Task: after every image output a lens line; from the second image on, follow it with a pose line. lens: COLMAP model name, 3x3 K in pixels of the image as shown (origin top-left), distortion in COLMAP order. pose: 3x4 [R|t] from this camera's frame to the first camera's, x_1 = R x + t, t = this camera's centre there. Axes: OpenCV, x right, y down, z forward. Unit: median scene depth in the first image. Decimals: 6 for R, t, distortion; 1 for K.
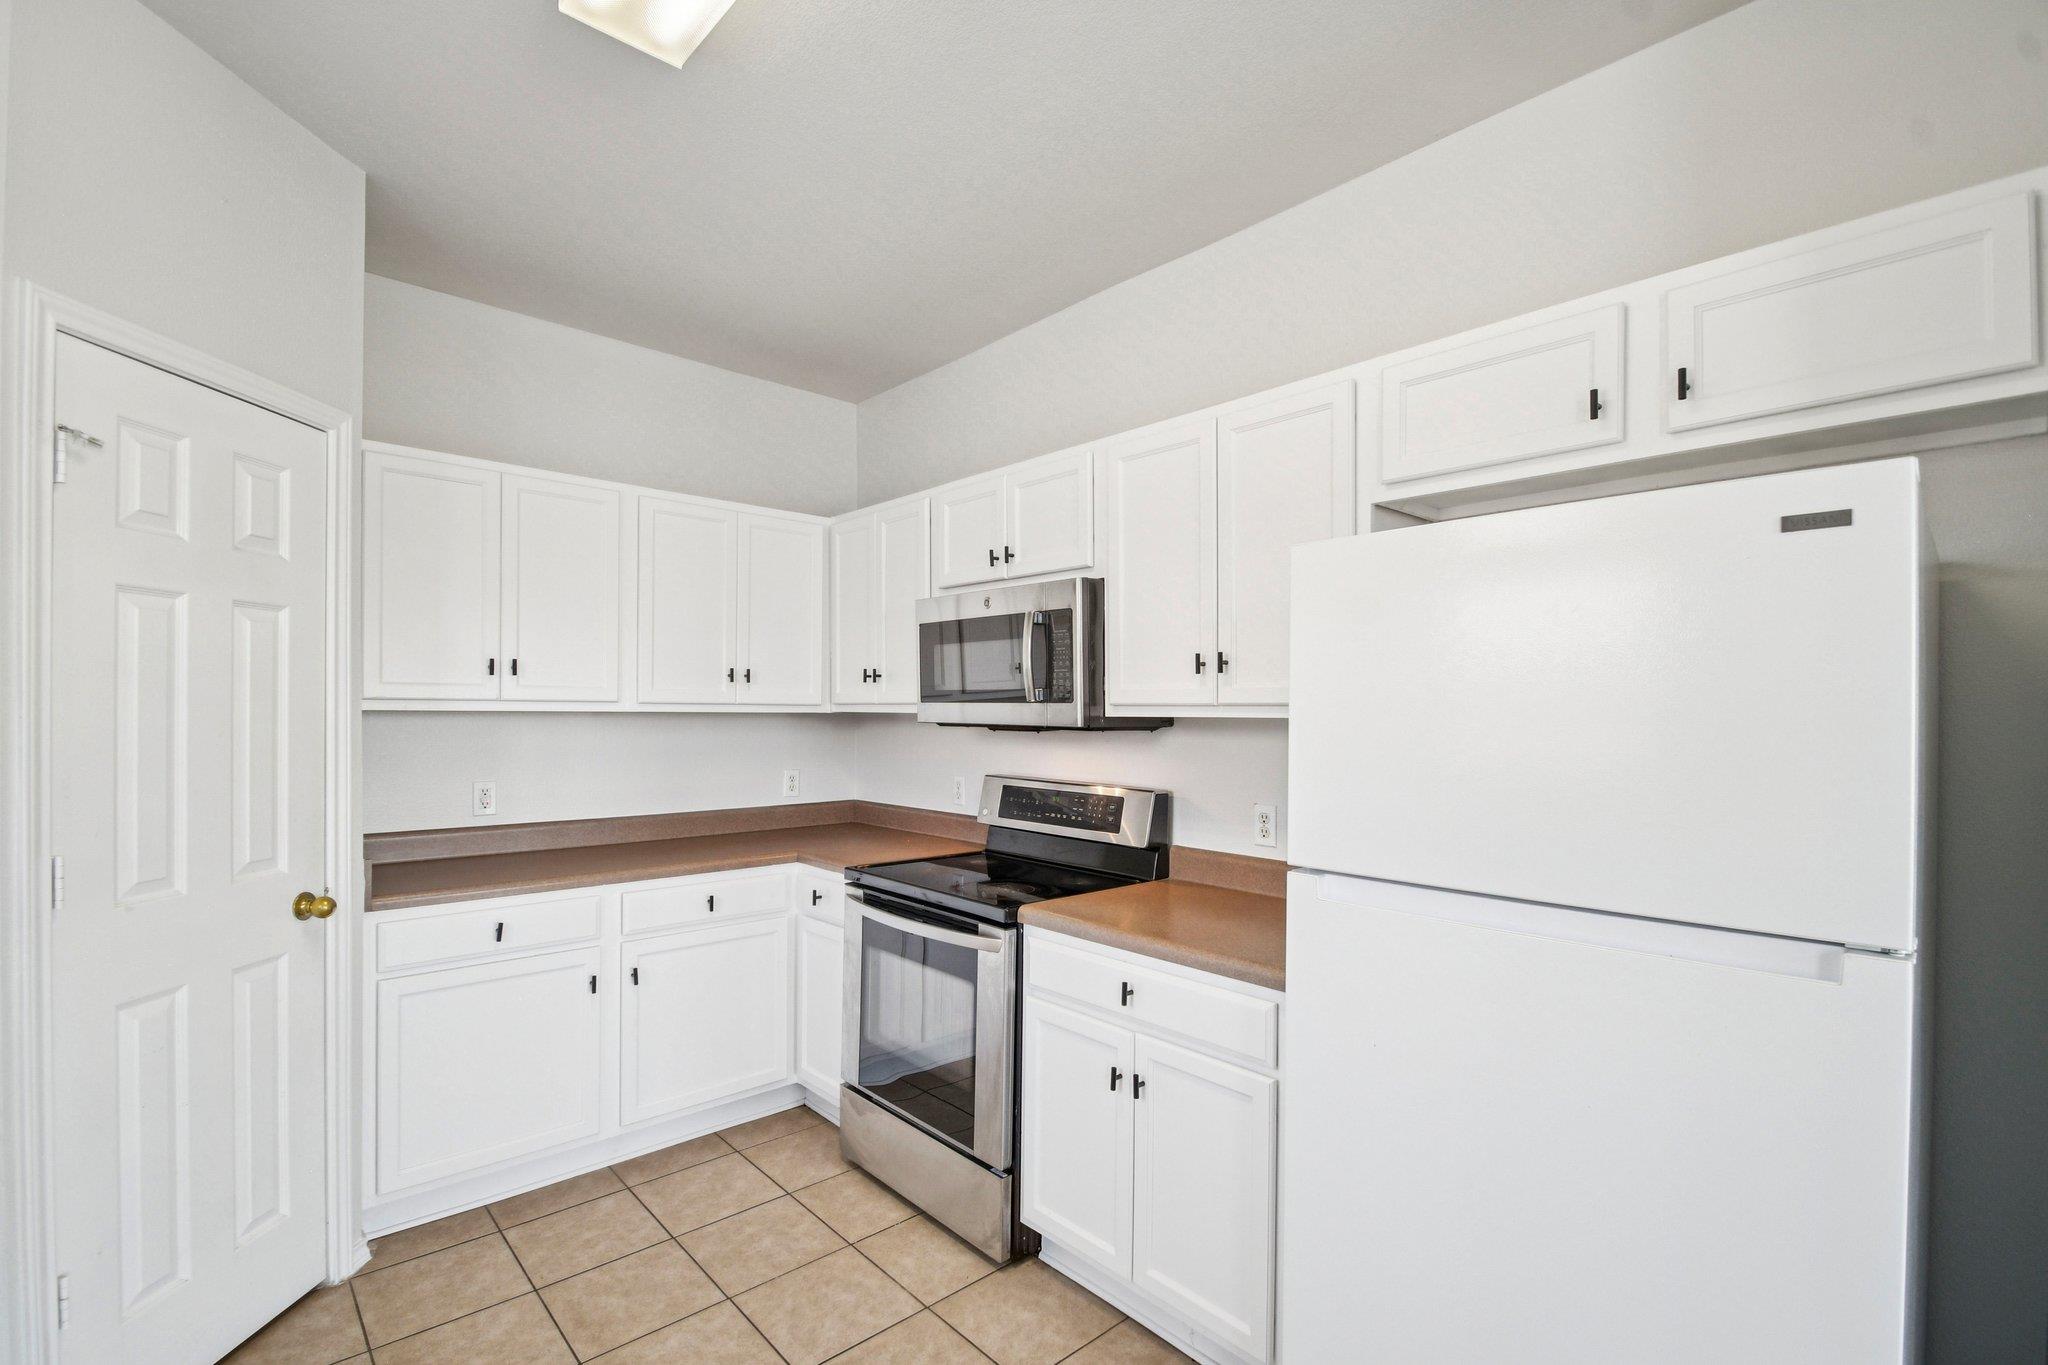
lens RADIAL K [[910.1, 0, 1016.8], [0, 910.1, 714.9], [0, 0, 1]] dist [0.011892, -0.015852]
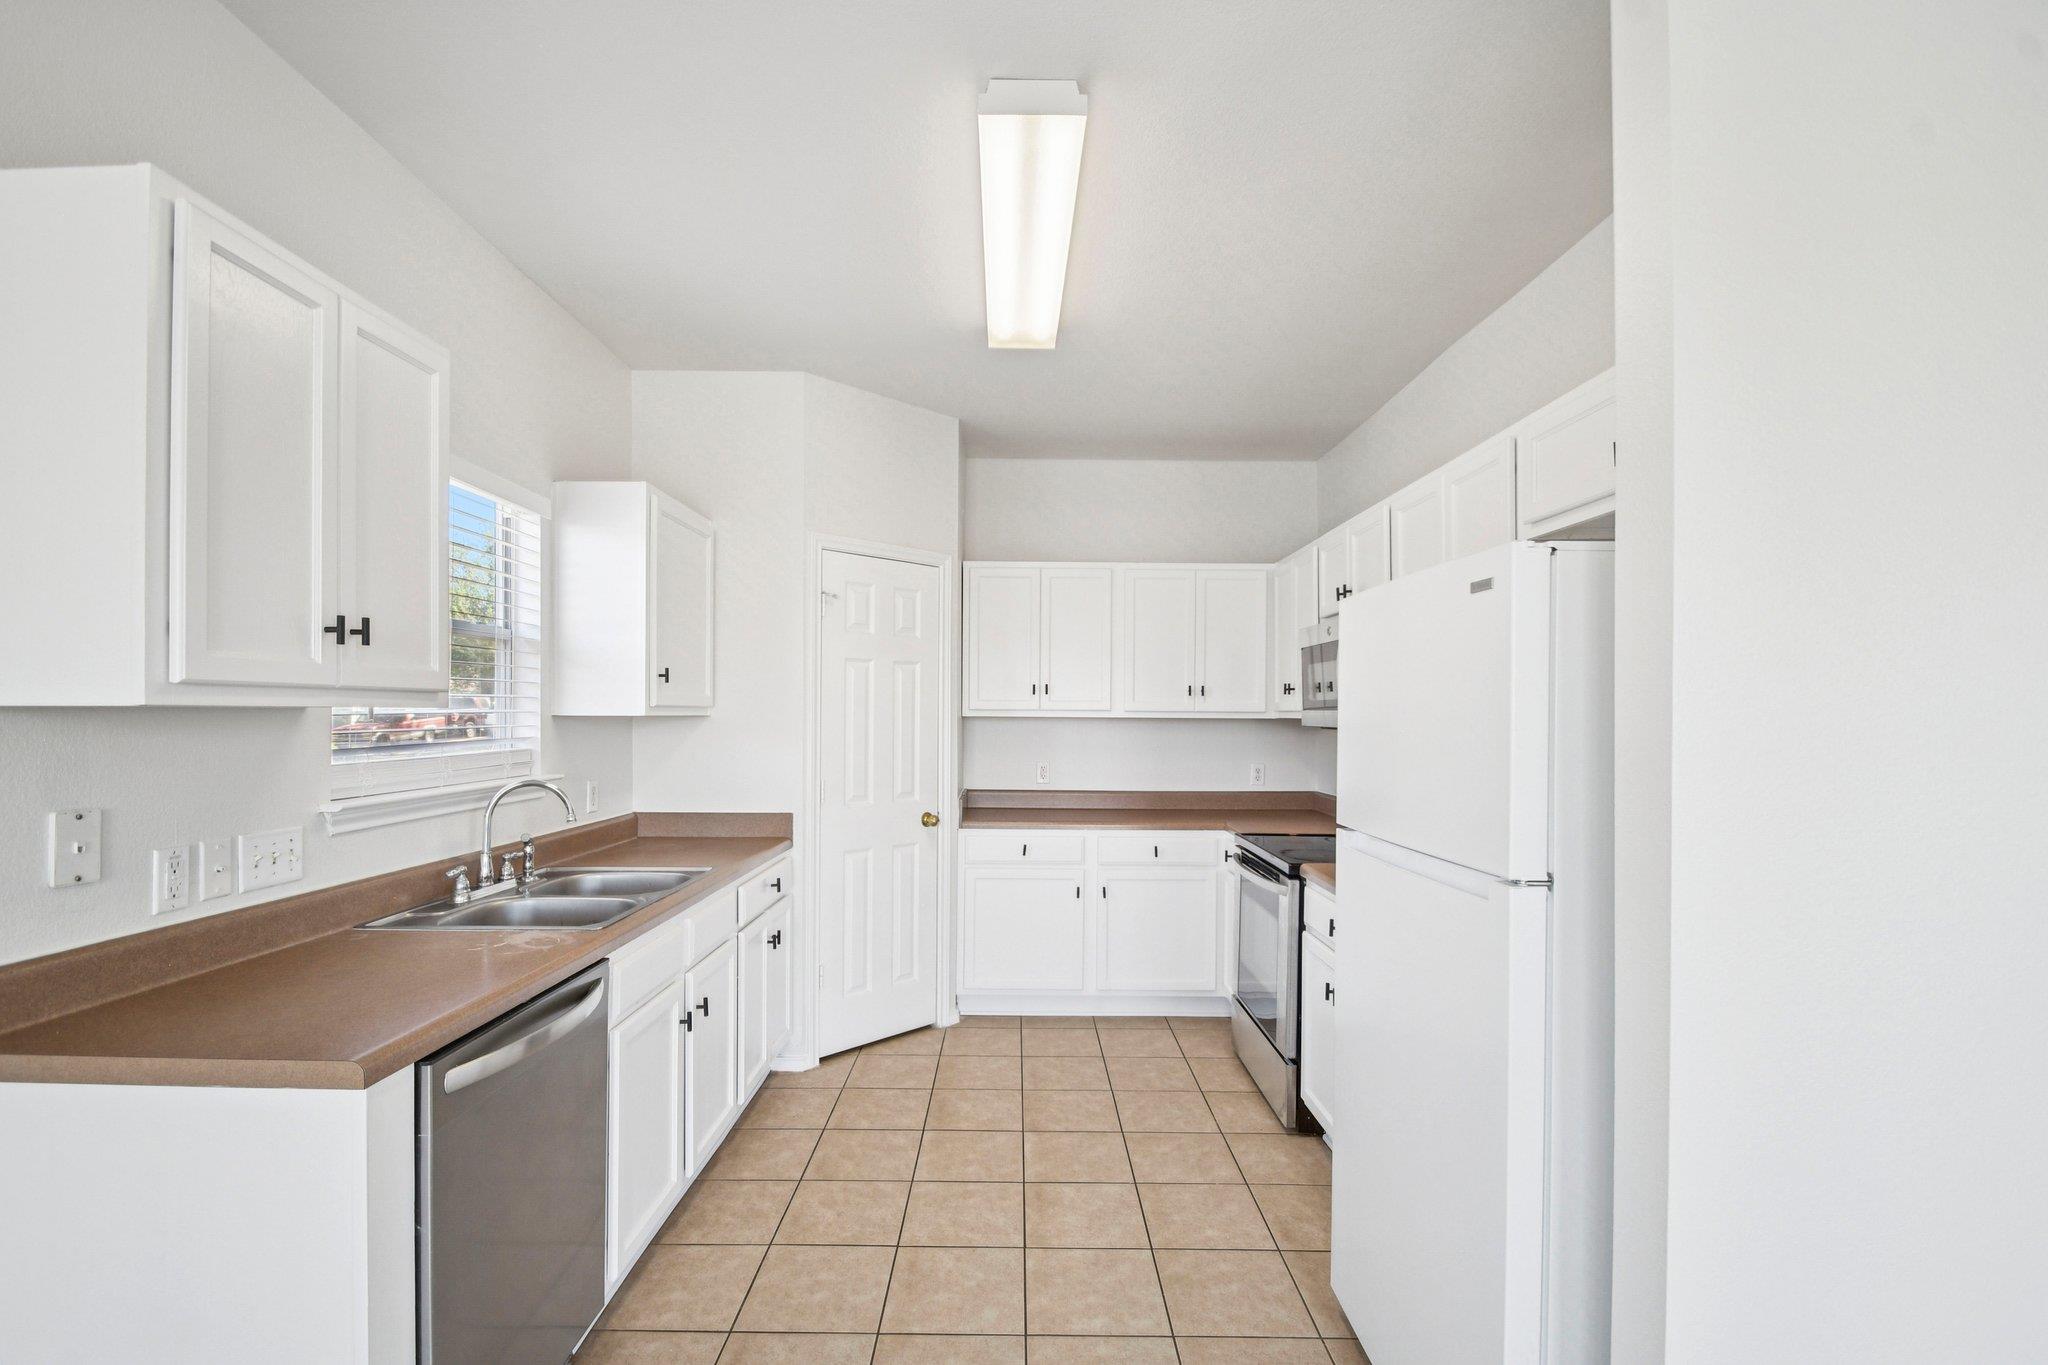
lens RADIAL K [[910.1, 0, 1016.8], [0, 910.1, 714.9], [0, 0, 1]] dist [0.011892, -0.015852]
pose [[0.743882, -0.001649, -0.668309, 0.558202], [-0.003525, 0.999973, -0.006392, 0.003234], [0.668302, 0.007110, 0.743856, -0.256027]]
